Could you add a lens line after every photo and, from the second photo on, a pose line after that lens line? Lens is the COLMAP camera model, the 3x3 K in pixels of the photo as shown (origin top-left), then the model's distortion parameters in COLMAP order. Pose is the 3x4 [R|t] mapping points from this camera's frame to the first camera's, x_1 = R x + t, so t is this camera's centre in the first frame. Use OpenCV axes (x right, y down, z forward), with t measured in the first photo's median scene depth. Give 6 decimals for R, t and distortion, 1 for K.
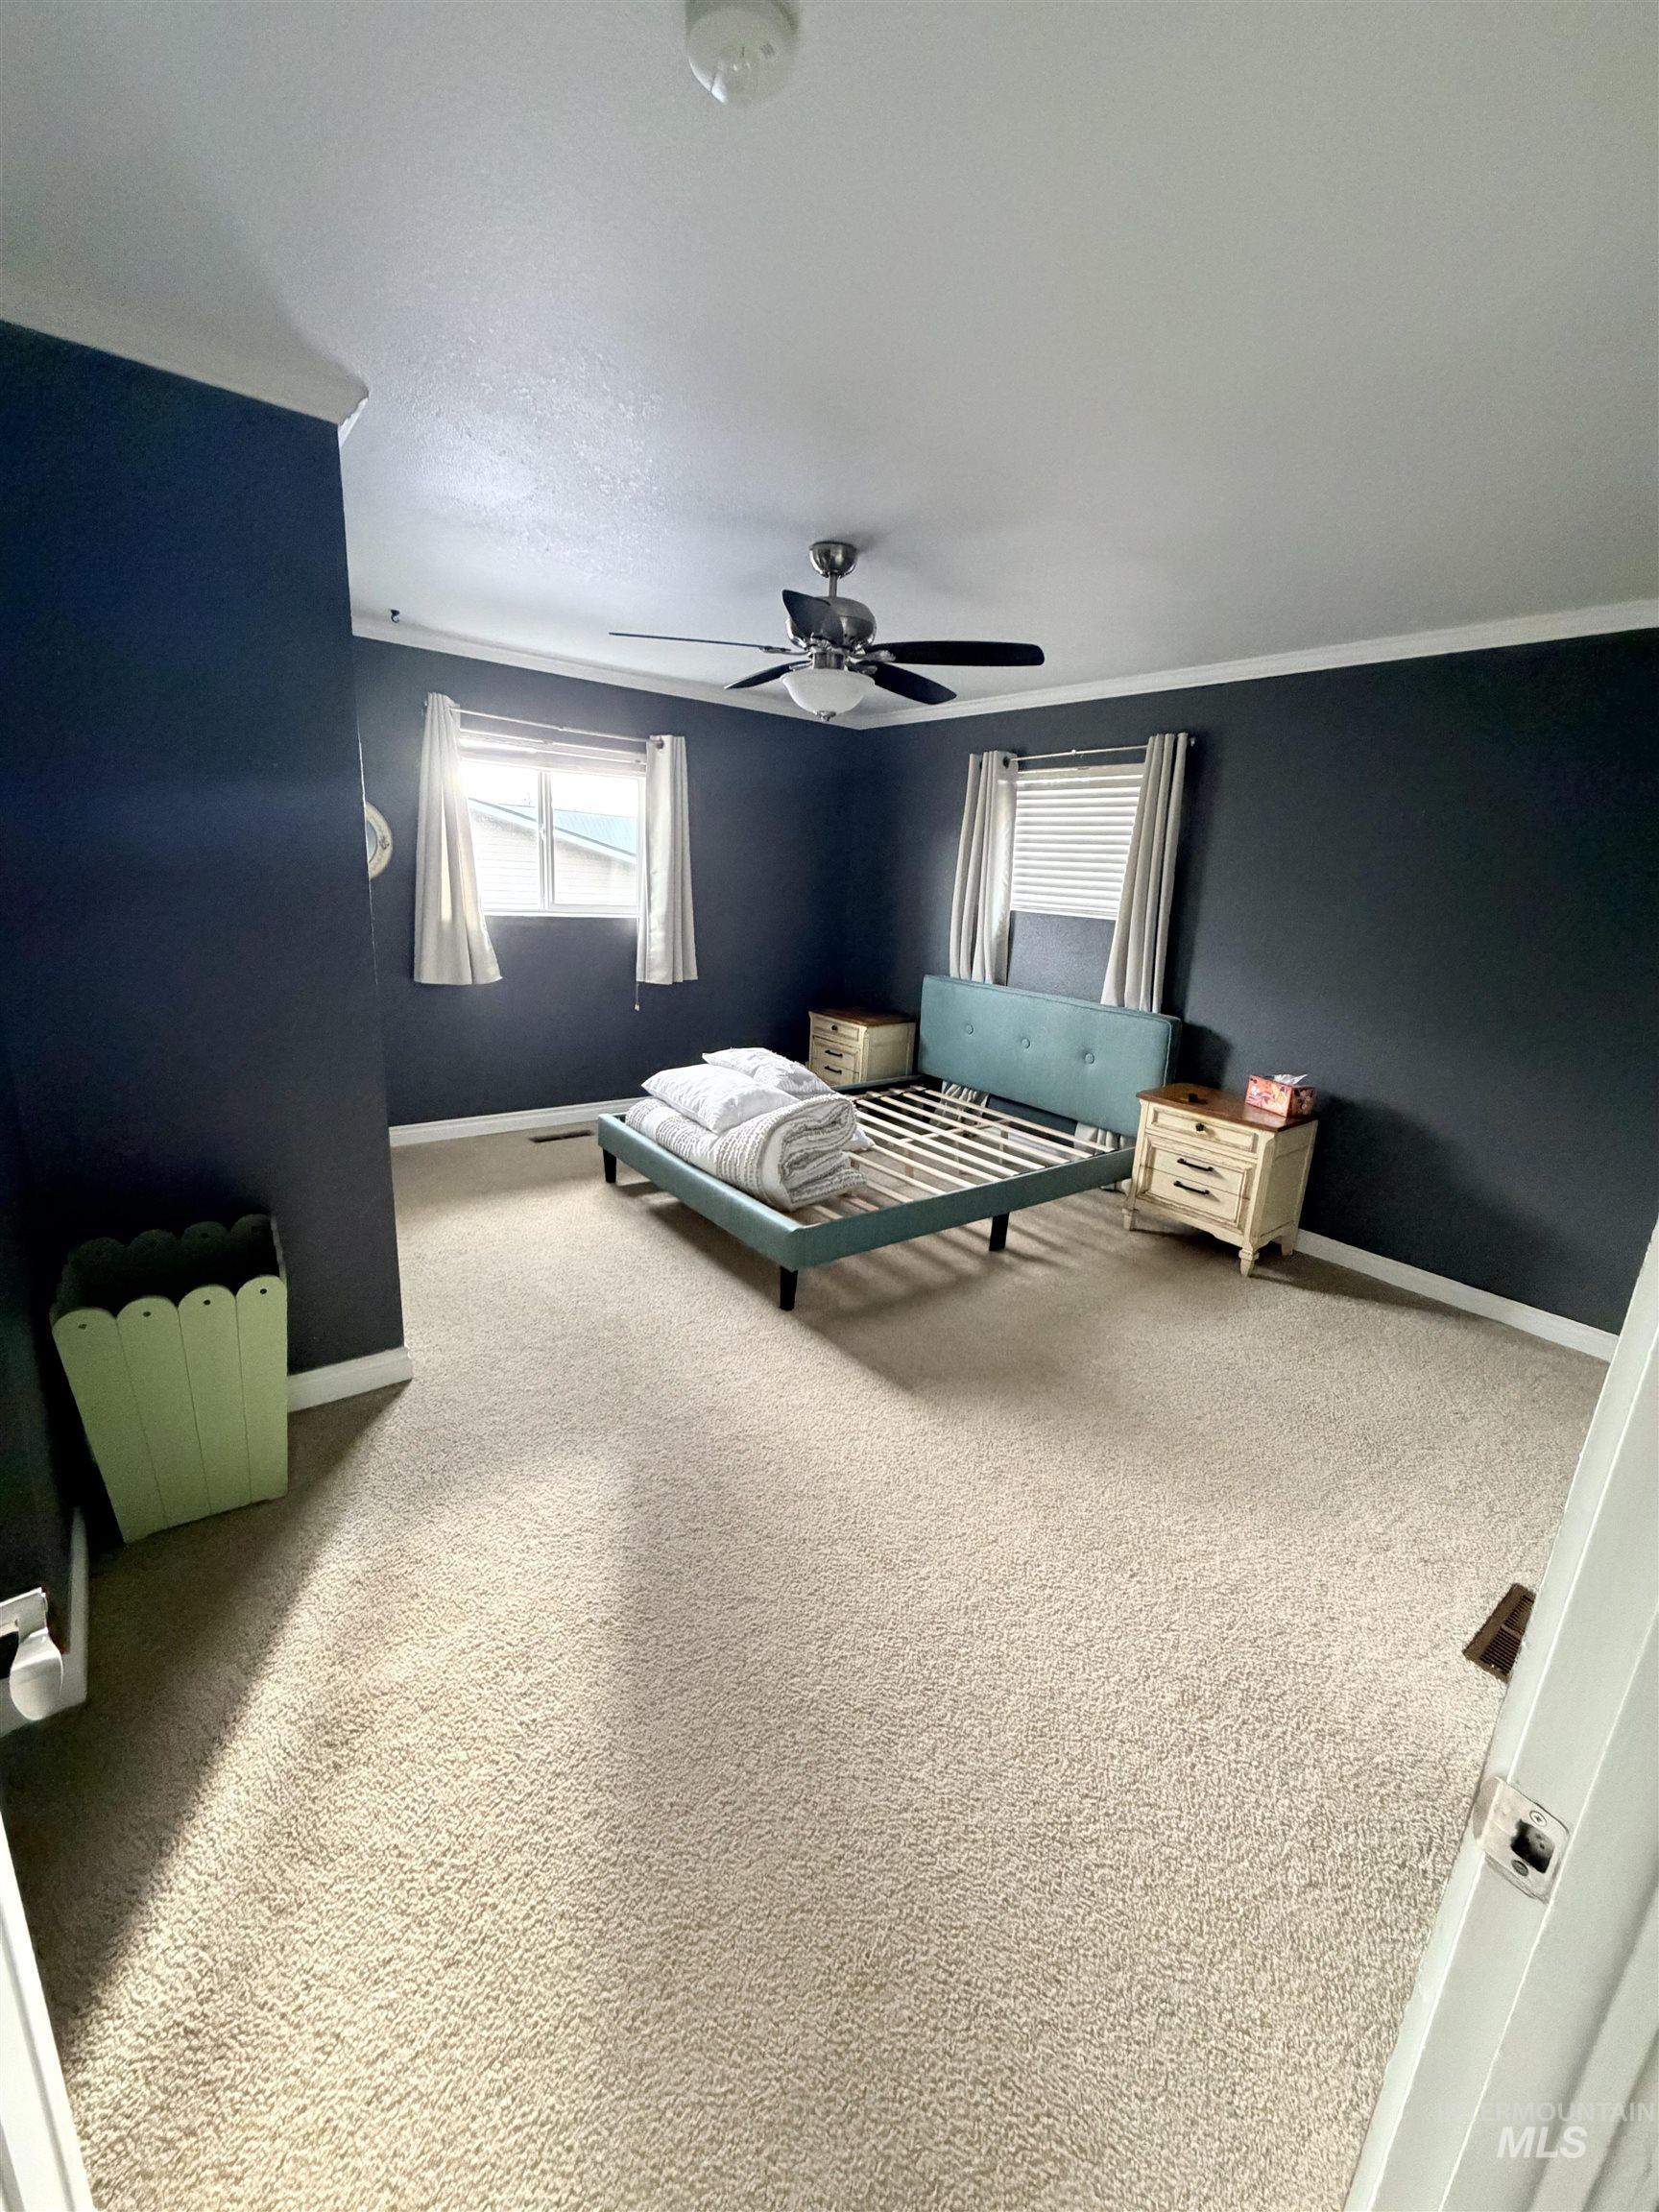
lens RADIAL K [[882.8, 0, 831.4], [0, 882.8, 1101.6], [0, 0, 1]] dist [-0.000509, -0.001084]
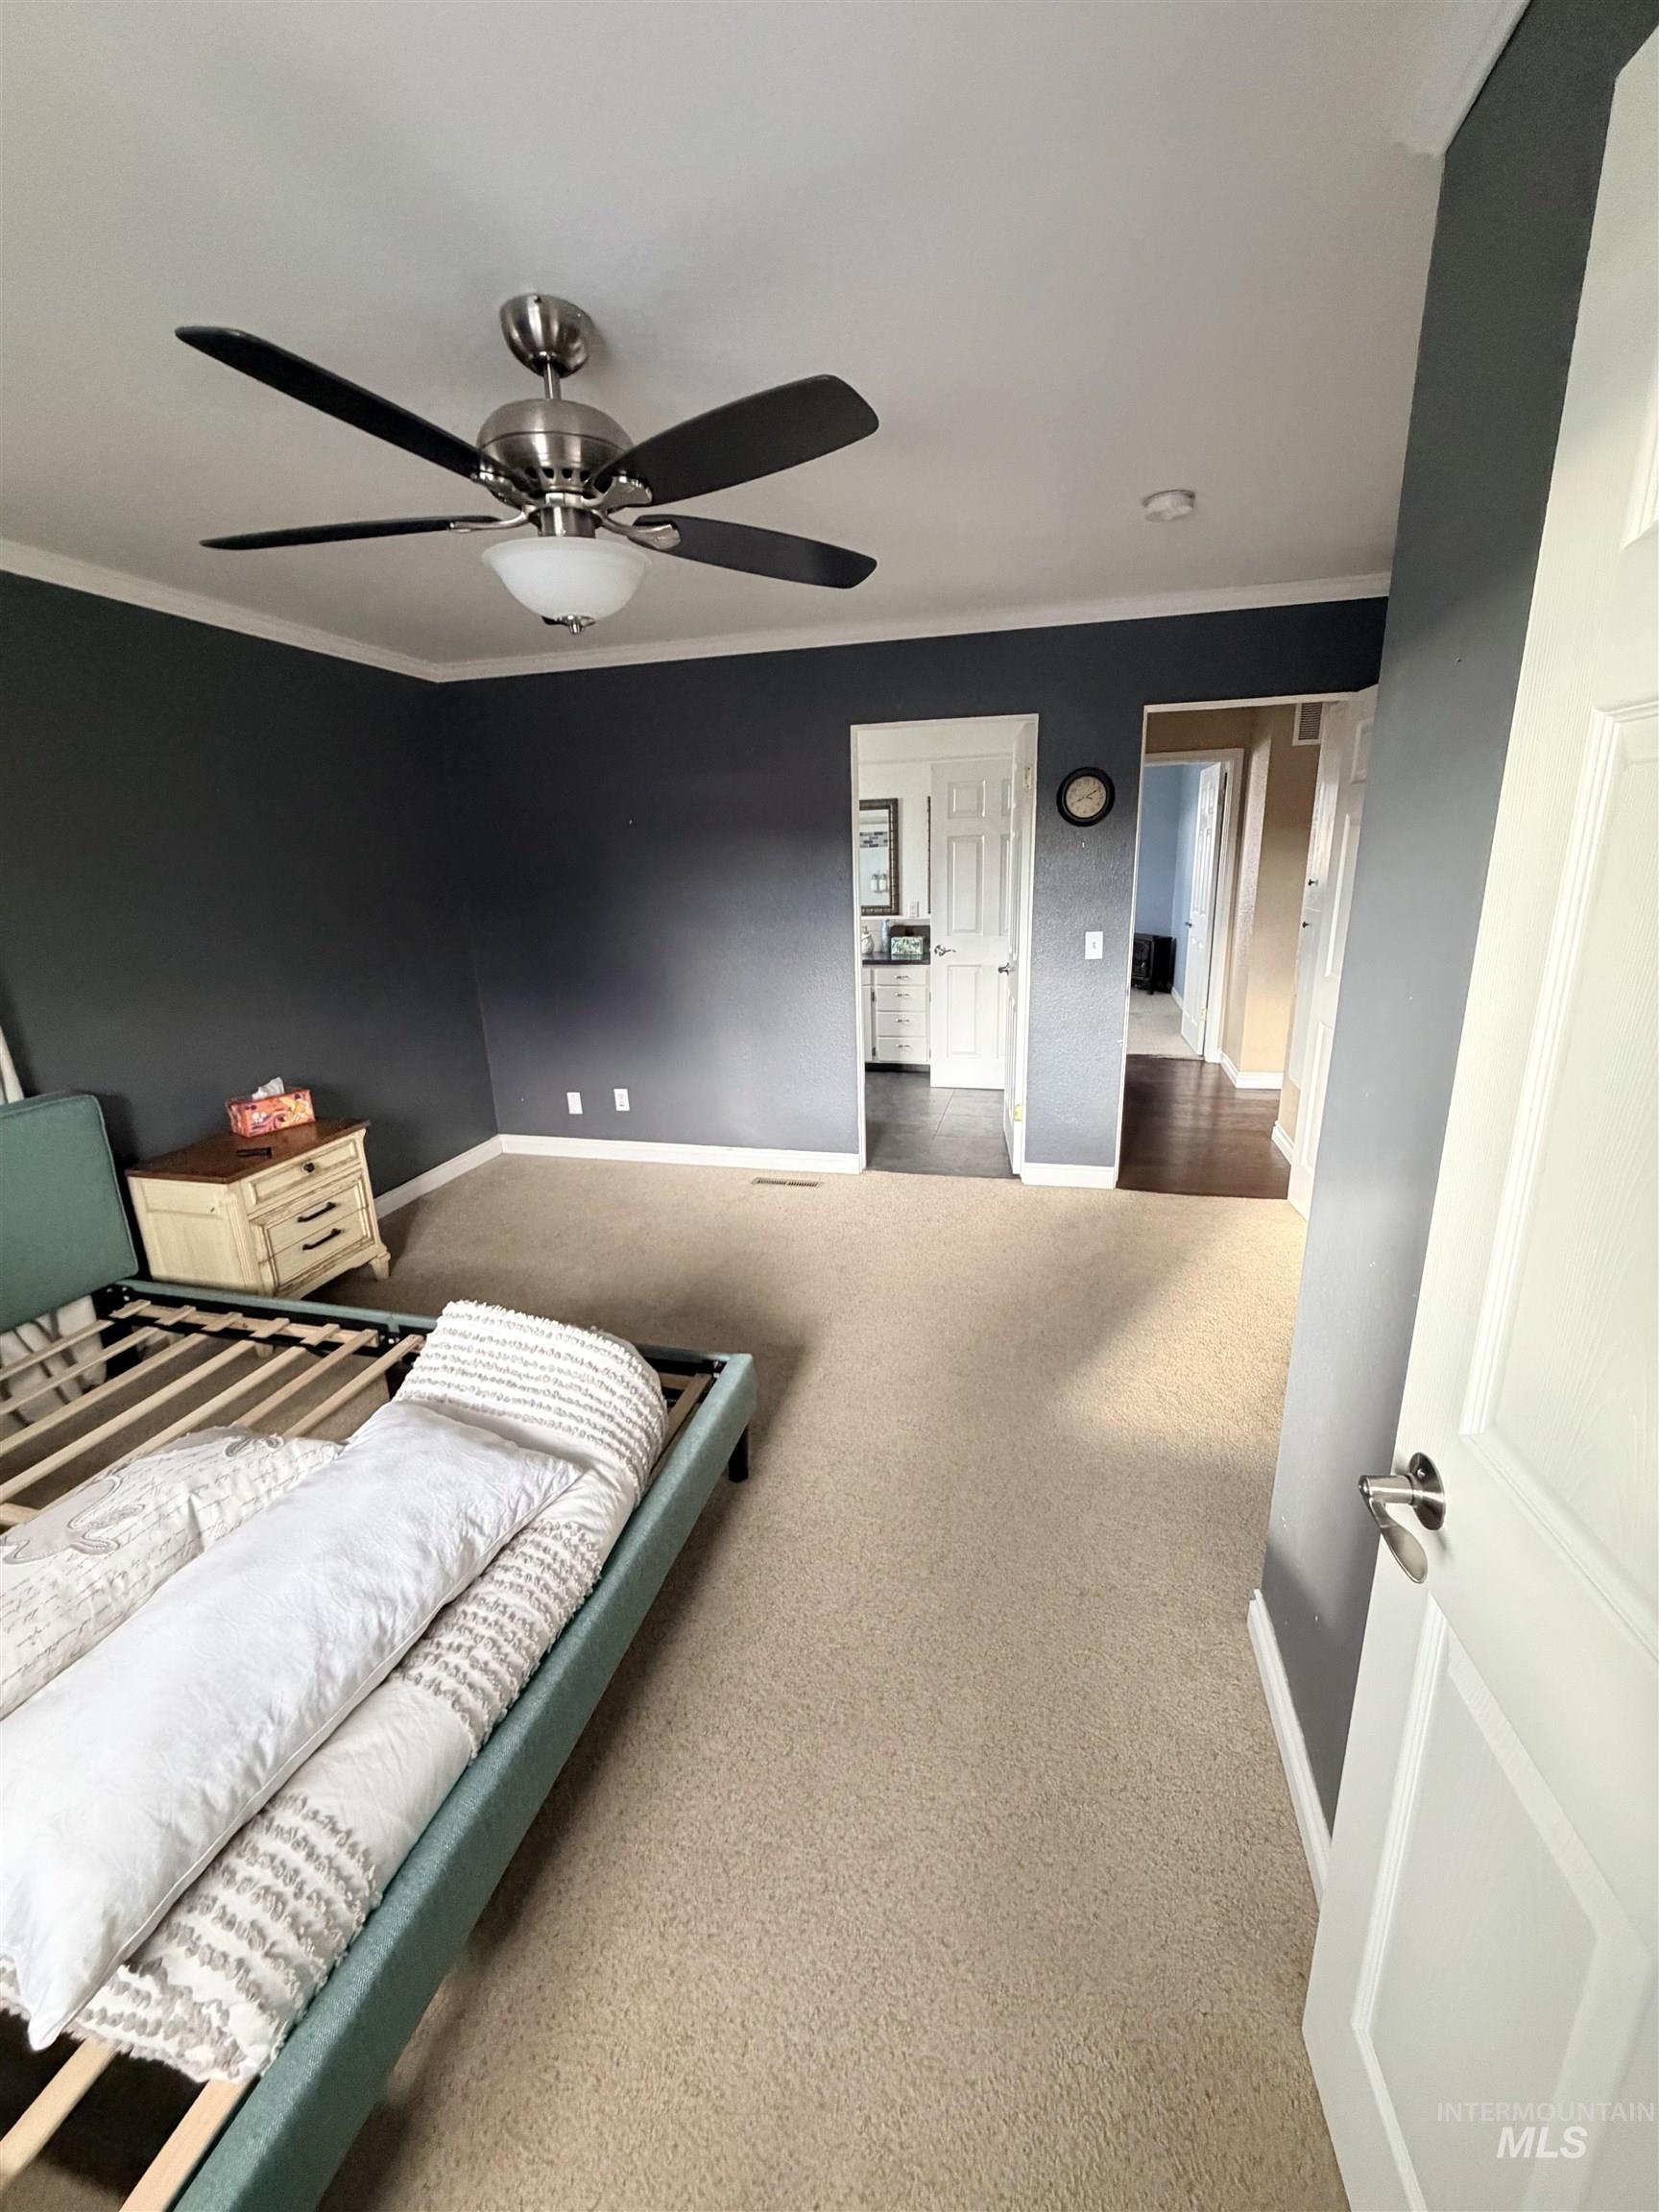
lens RADIAL K [[882.8, 0, 828.7], [0, 882.8, 1097.1], [0, 0, 1]] dist [-0.000509, -0.001084]
pose [[-0.616170, -0.255880, 0.744889, -0.472657], [0.190539, 0.869235, 0.456207, -0.308019], [-0.764218, 0.423032, -0.486841, 0.991495]]
